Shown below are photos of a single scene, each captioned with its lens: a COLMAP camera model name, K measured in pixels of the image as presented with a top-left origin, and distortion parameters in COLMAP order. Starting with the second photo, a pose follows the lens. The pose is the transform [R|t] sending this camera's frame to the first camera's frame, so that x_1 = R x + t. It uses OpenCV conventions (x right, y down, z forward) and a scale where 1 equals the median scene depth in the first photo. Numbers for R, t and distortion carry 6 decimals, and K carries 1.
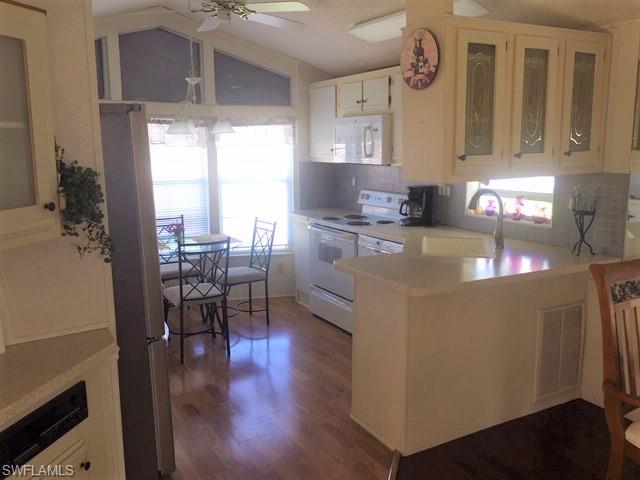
lens RADIAL K [[559.8, 0, 317.3], [0, 559.8, 231.5], [0, 0, 1]] dist [0.079096, -0.100596]
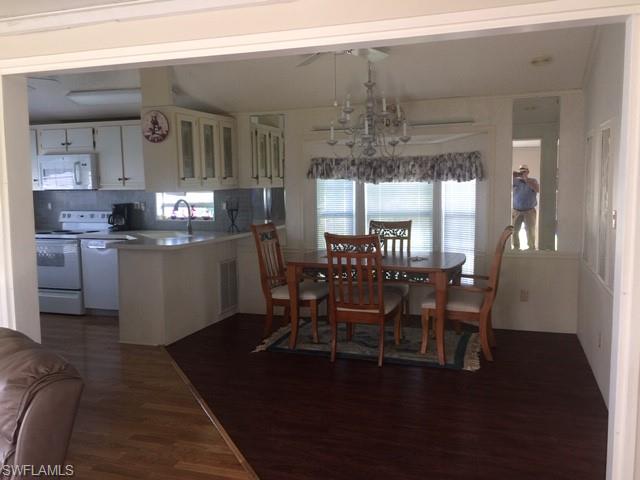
lens RADIAL K [[559.8, 0, 336.7], [0, 559.8, 228.8], [0, 0, 1]] dist [0.079096, -0.100596]
pose [[0.739441, -0.062900, 0.670277, -0.464588], [0.114028, 0.992942, -0.032615, 0.113648], [-0.663494, 0.100548, 0.741394, -0.533268]]
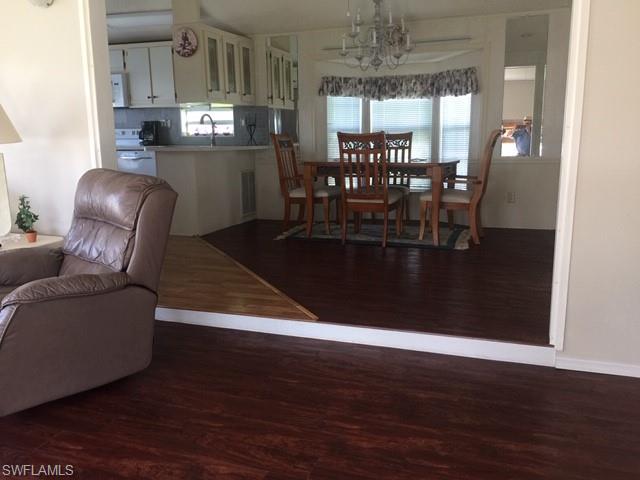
lens RADIAL K [[559.8, 0, 327.8], [0, 559.8, 229.0], [0, 0, 1]] dist [0.079096, -0.100596]
pose [[0.749275, -0.118127, 0.651639, -0.628043], [0.112093, 0.992388, 0.051009, 0.239992], [-0.652704, 0.034824, 0.756812, -0.651889]]
